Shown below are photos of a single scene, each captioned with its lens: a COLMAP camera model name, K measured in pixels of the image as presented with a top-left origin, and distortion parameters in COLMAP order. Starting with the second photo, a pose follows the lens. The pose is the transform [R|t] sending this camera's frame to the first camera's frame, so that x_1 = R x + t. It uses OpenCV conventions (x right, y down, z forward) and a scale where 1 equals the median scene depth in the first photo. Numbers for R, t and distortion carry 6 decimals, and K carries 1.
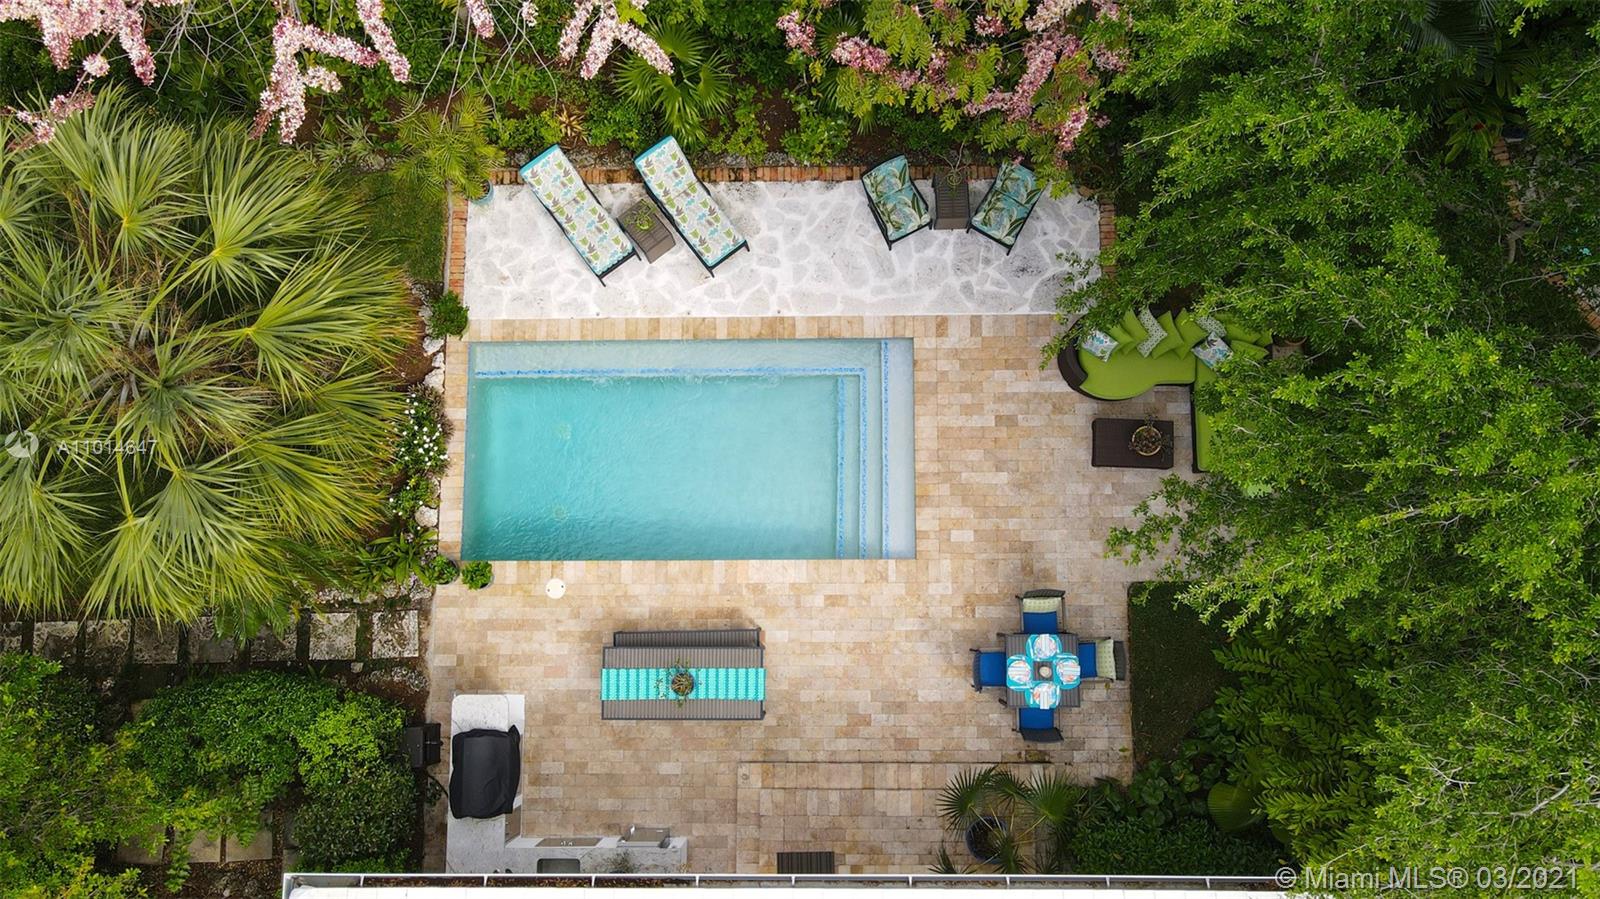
lens RADIAL K [[1128.3, 0, 800.8], [0, 1128.3, 449.8], [0, 0, 1]] dist [-0.000529, 0.001541]
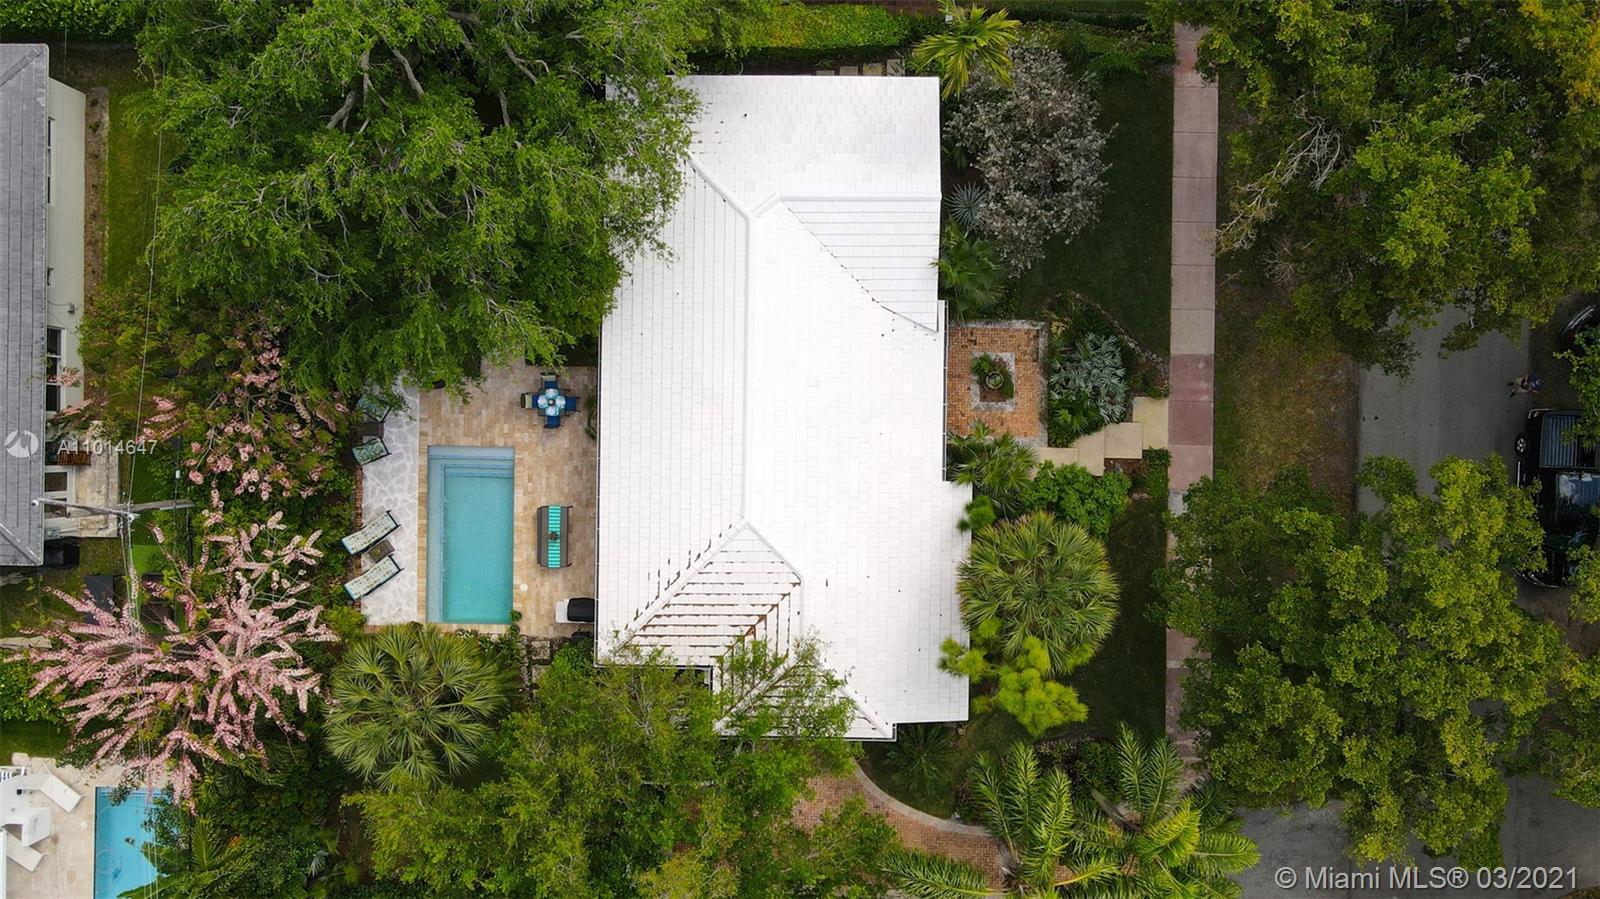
lens RADIAL K [[1128.3, 0, 800.5], [0, 1128.3, 455.3], [0, 0, 1]] dist [-0.000529, 0.001541]
pose [[0.016372, -0.999641, 0.021193, 0.038614], [0.993802, 0.018600, 0.109598, 0.460686], [-0.109952, 0.019268, 0.993750, -1.622348]]
